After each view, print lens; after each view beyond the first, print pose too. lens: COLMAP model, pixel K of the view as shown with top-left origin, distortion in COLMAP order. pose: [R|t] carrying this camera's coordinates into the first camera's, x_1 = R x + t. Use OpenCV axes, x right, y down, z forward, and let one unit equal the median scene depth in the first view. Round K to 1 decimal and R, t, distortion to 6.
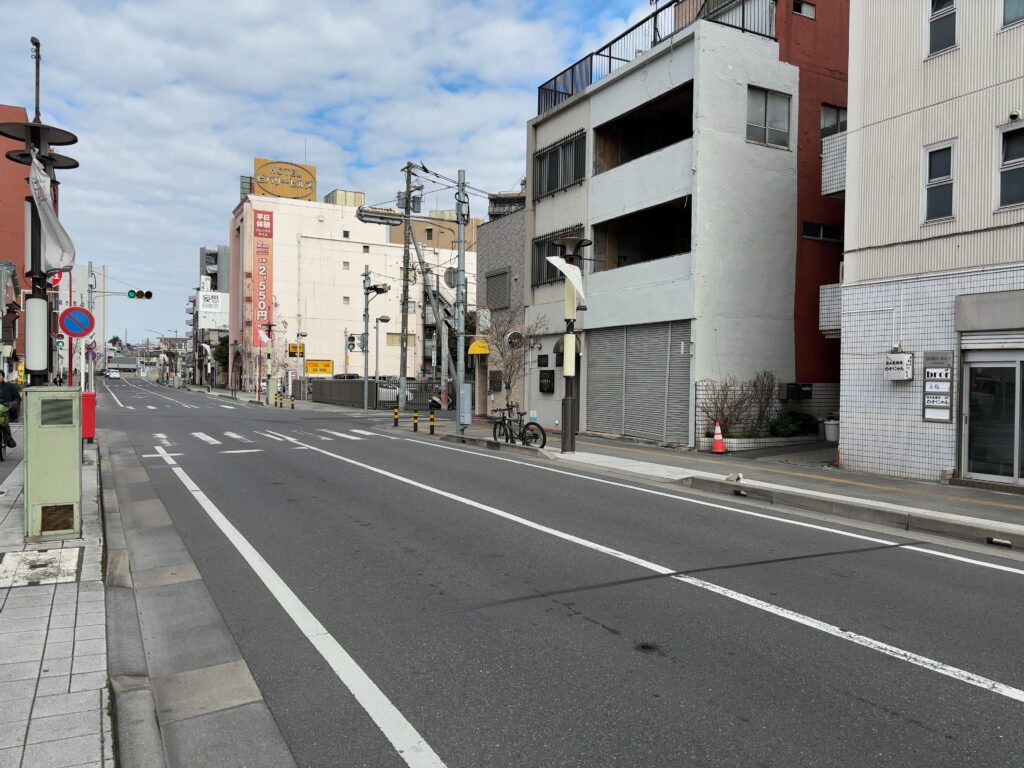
lens RADIAL K [[761.3, 0, 510.7], [0, 761.3, 388.0], [0, 0, 1]] dist [0.048397, -0.027252]
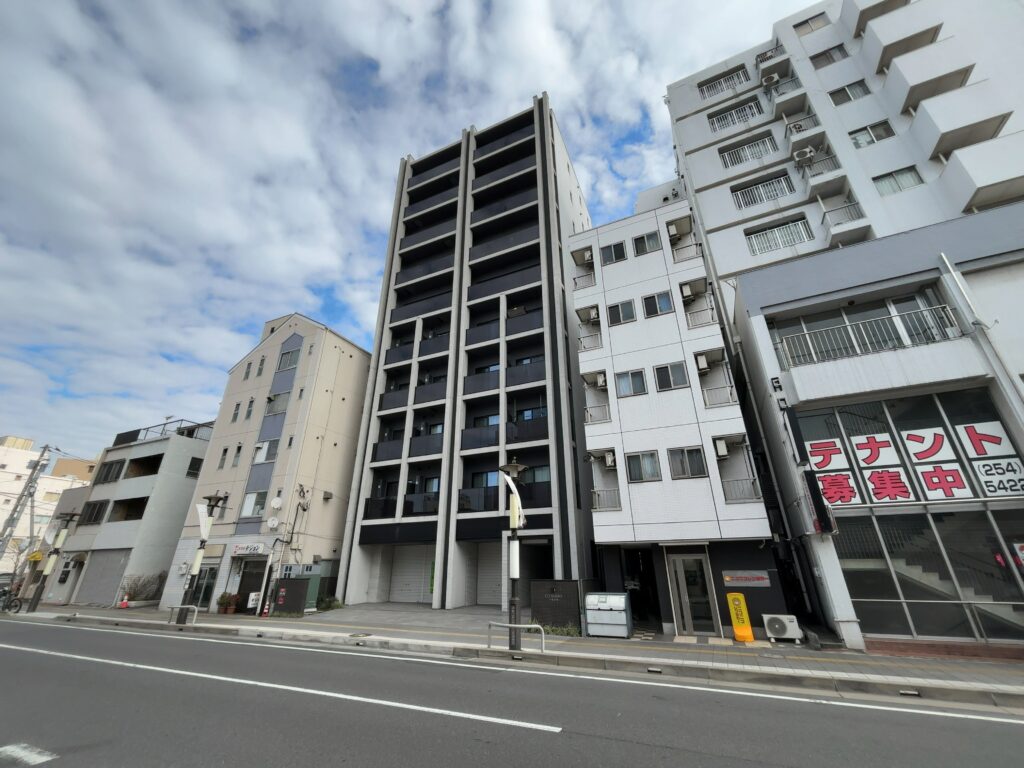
lens RADIAL K [[410.6, 0, 514.0], [0, 410.6, 388.2], [0, 0, 1]] dist [-0.001516, -0.000138]
pose [[0.792344, 0.228938, 0.565490, 0.347478], [0.024152, 0.914421, -0.404044, 0.002763], [-0.609597, 0.333799, 0.719006, -0.876974]]
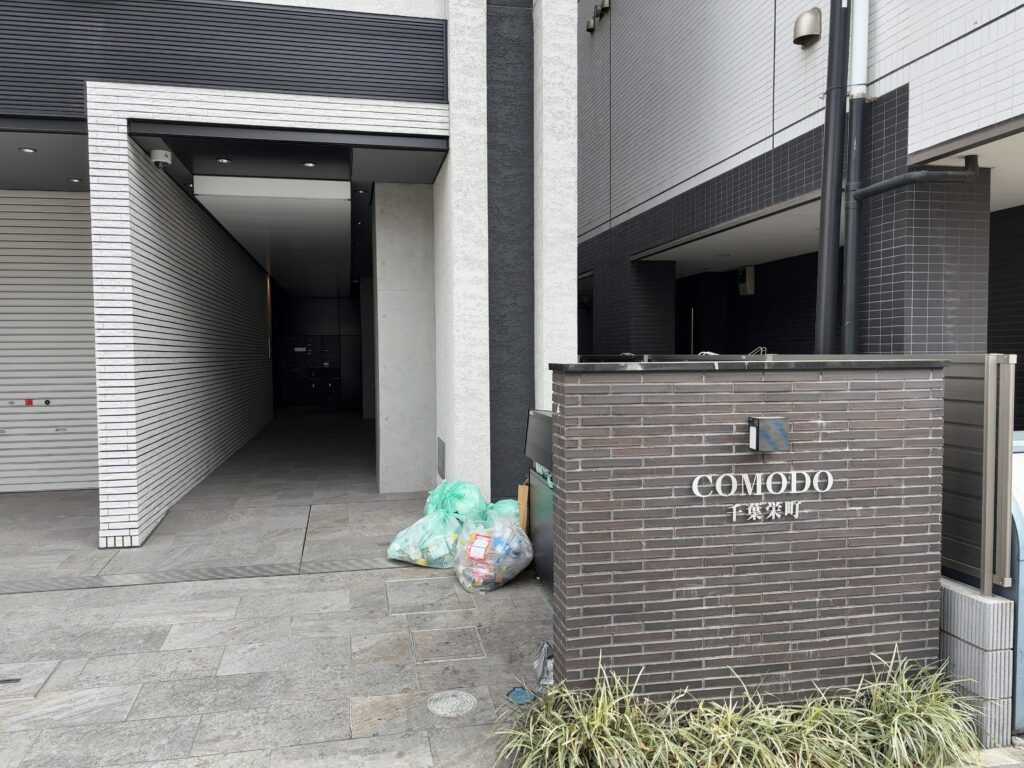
lens RADIAL K [[761.3, 0, 506.7], [0, 761.3, 387.3], [0, 0, 1]] dist [0.048397, -0.027252]
pose [[0.281789, -0.056683, 0.957801, 0.742046], [0.020734, 0.998380, 0.052984, 0.015581], [-0.959252, 0.004928, 0.282507, -0.242681]]
